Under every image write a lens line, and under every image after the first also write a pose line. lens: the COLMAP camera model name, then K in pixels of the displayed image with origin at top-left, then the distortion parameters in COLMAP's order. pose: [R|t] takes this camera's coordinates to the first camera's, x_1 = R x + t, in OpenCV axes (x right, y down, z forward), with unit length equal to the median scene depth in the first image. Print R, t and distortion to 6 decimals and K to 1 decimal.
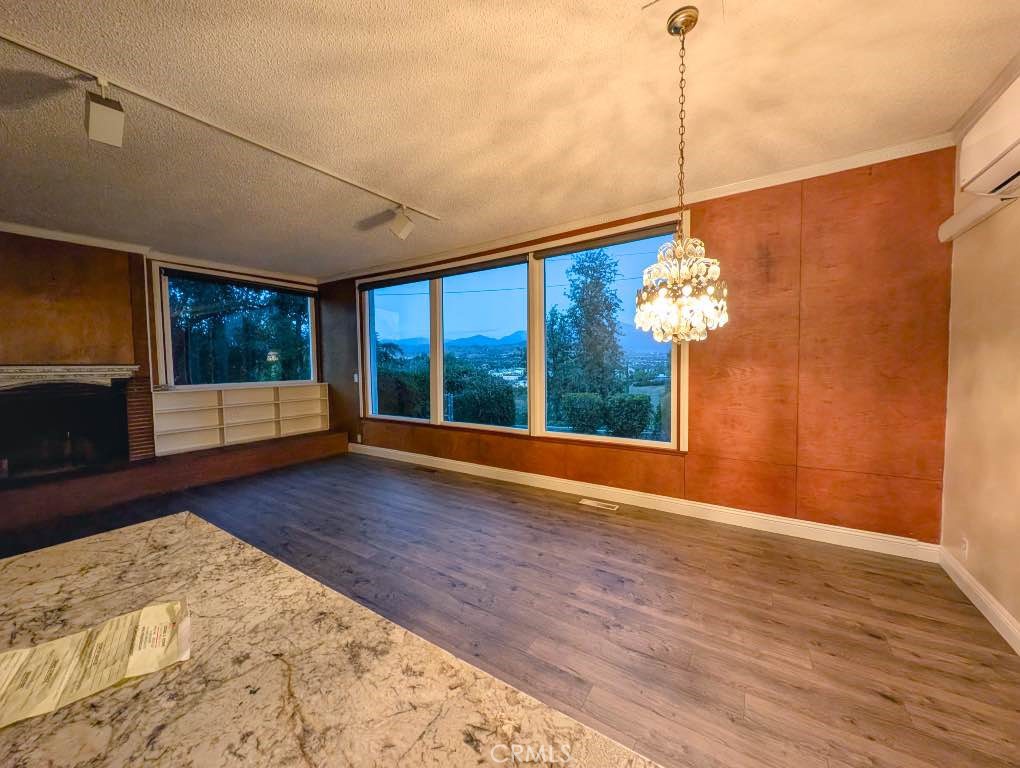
lens RADIAL K [[380.3, 0, 510.3], [0, 380.3, 384.1], [0, 0, 1]] dist [0.005450, -0.002045]
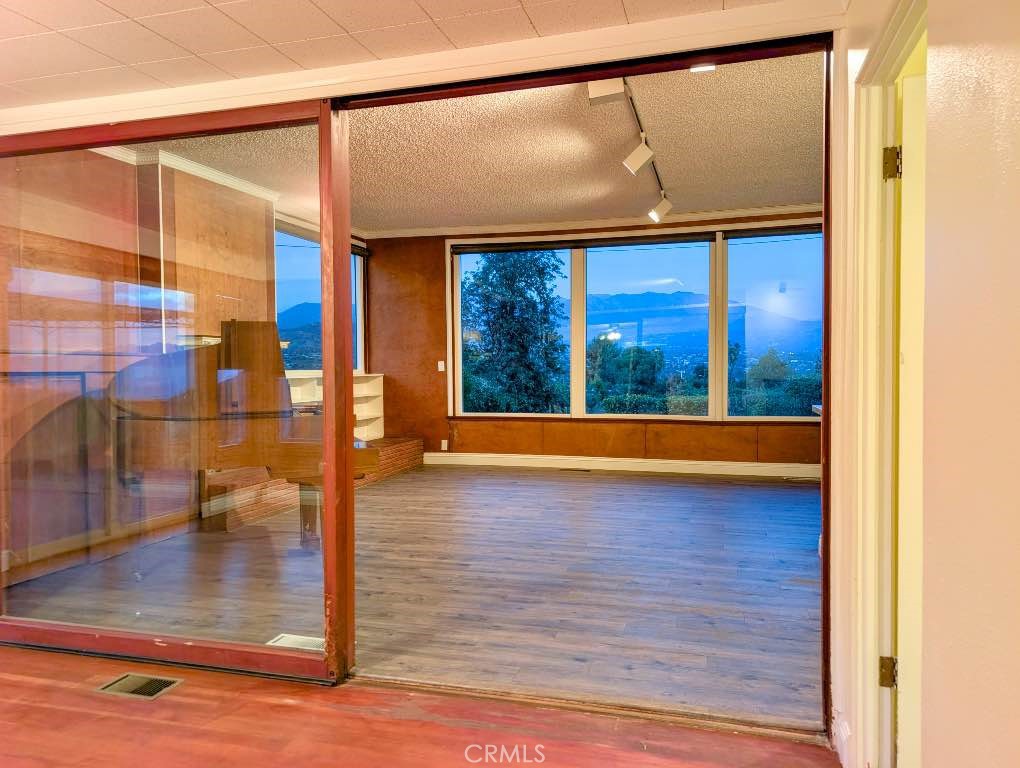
lens RADIAL K [[725.9, 0, 506.8], [0, 725.9, 390.1], [0, 0, 1]] dist [0.038315, -0.005436]
pose [[0.956991, -0.005188, 0.290070, -1.011684], [0.012070, 0.999686, -0.021942, 0.095480], [-0.289866, 0.024499, 0.956754, -0.623128]]
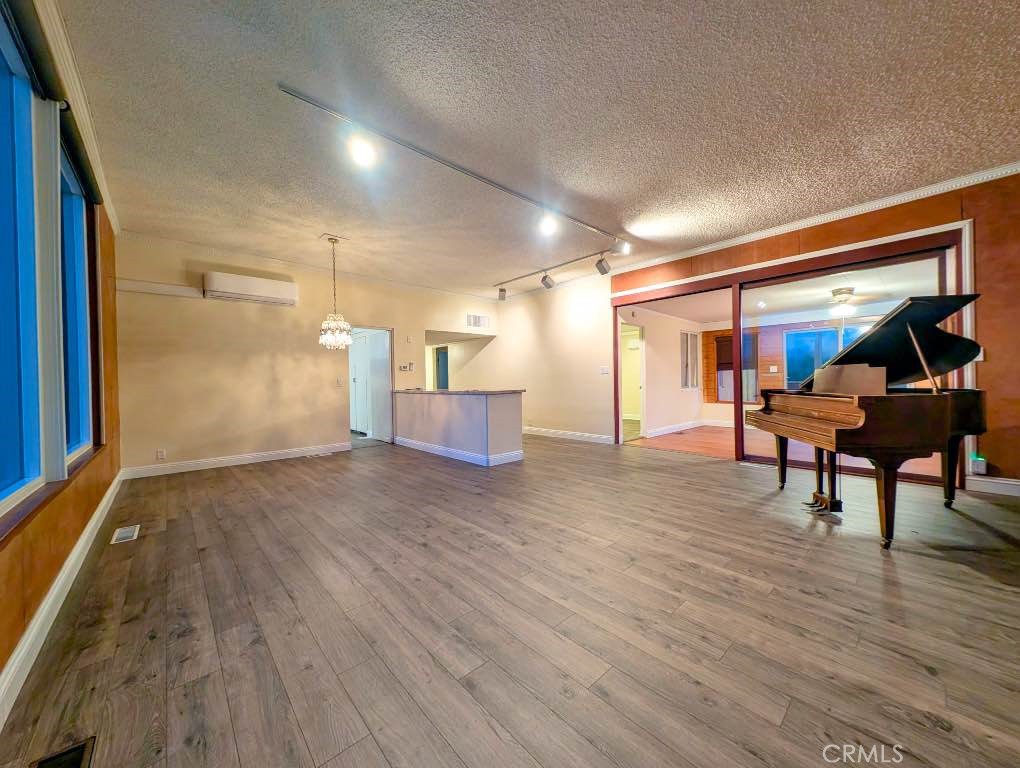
lens RADIAL K [[380.3, 0, 509.9], [0, 380.3, 379.6], [0, 0, 1]] dist [0.005450, -0.002045]
pose [[-0.964724, 0.030457, 0.261496, -0.607388], [0.044134, 0.997939, 0.046590, 0.017726], [-0.259538, 0.056487, -0.964079, 1.340389]]
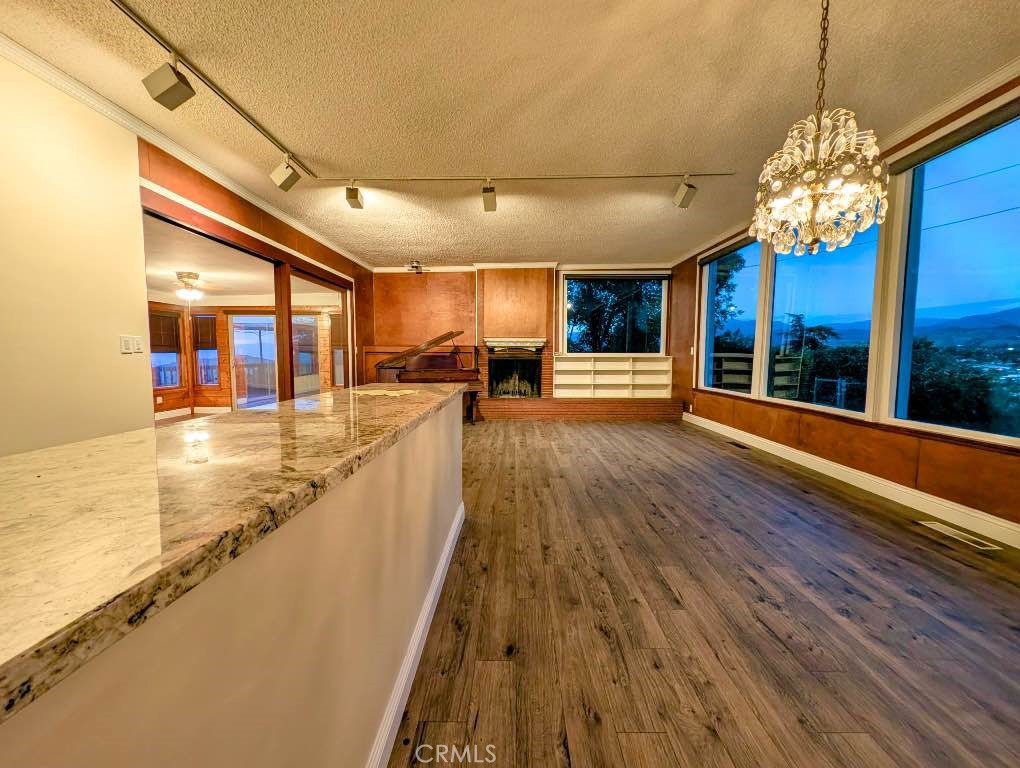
lens RADIAL K [[380.3, 0, 512.6], [0, 380.3, 381.9], [0, 0, 1]] dist [0.005450, -0.002045]
pose [[0.540388, 0.072588, -0.838279, 0.309332], [-0.053838, 0.997213, 0.051645, 0.060404], [0.839691, 0.017223, 0.542791, 0.019017]]
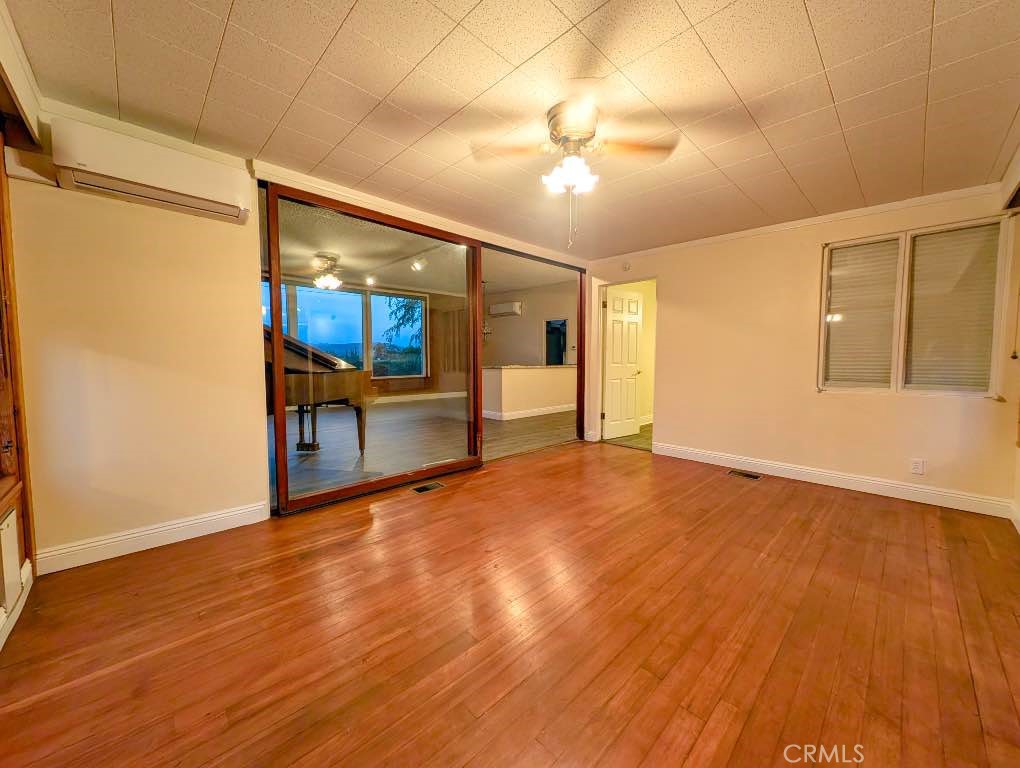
lens RADIAL K [[380.3, 0, 510.0], [0, 380.3, 380.5], [0, 0, 1]] dist [0.005450, -0.002045]
pose [[0.236403, -0.039797, 0.970840, -1.823264], [0.045716, 0.998510, 0.029799, 0.120676], [-0.970579, 0.037339, 0.237870, -0.220589]]
